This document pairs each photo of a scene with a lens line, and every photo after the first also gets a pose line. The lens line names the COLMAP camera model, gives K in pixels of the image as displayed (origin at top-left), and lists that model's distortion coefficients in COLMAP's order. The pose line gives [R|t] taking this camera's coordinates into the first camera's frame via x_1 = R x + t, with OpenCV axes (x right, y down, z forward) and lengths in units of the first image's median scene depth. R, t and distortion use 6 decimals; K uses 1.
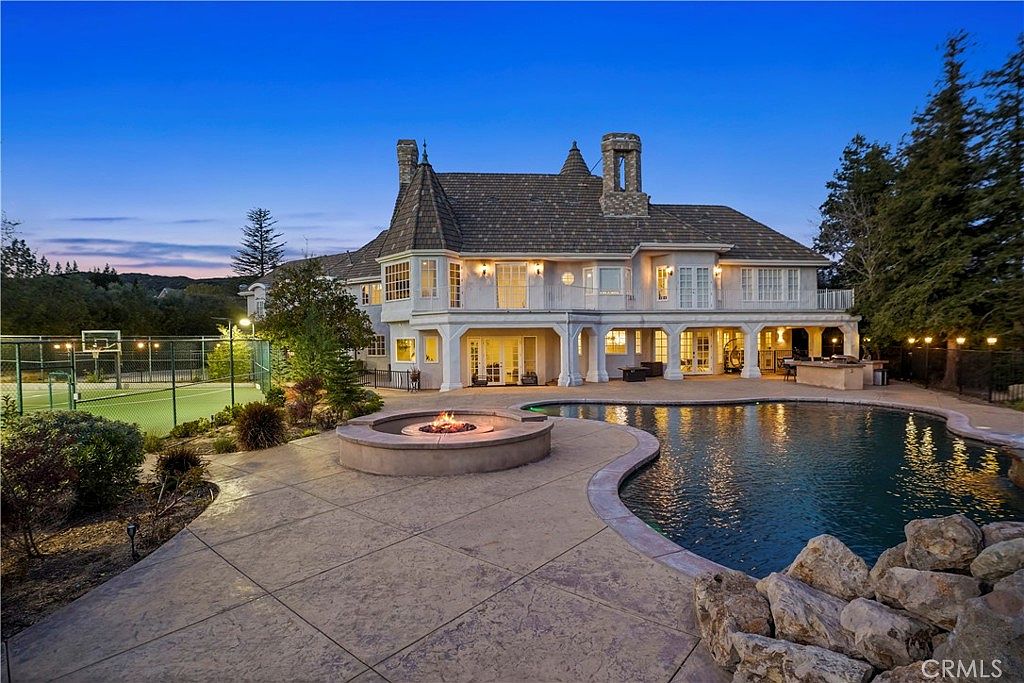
lens RADIAL K [[474.3, 0, 510.0], [0, 474.3, 337.1], [0, 0, 1]] dist [-0.001373, 0.000082]
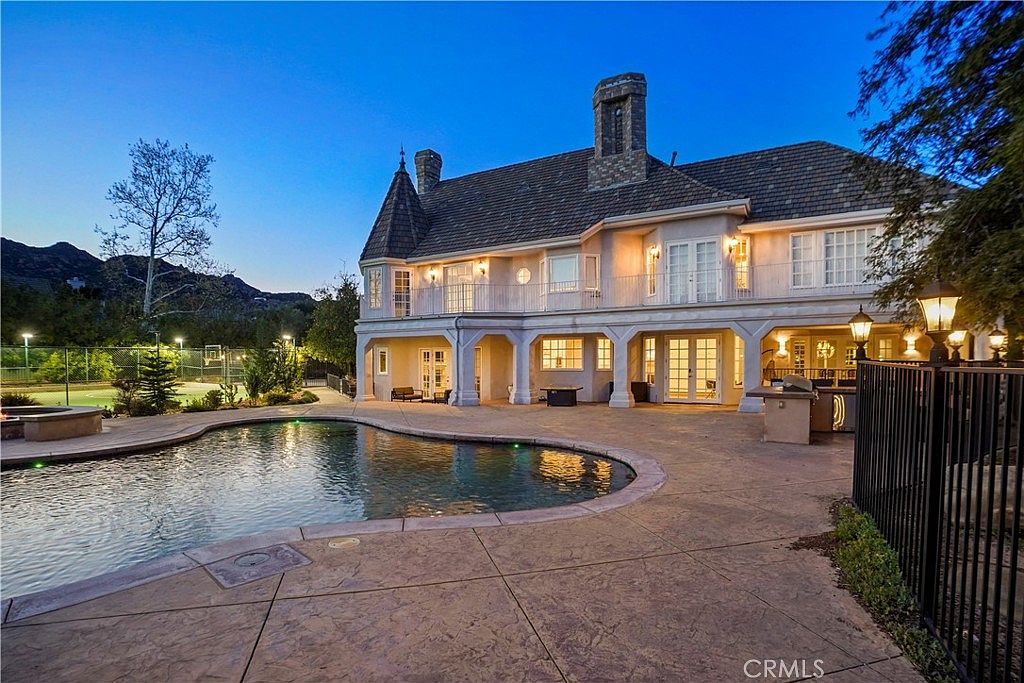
lens RADIAL K [[474.3, 0, 515.9], [0, 474.3, 360.1], [0, 0, 1]] dist [-0.001373, 0.000082]
pose [[0.842035, 0.006084, -0.539389, 0.570287], [-0.001830, 0.999963, 0.008422, 0.014499], [0.539420, -0.006104, 0.842015, 0.313262]]
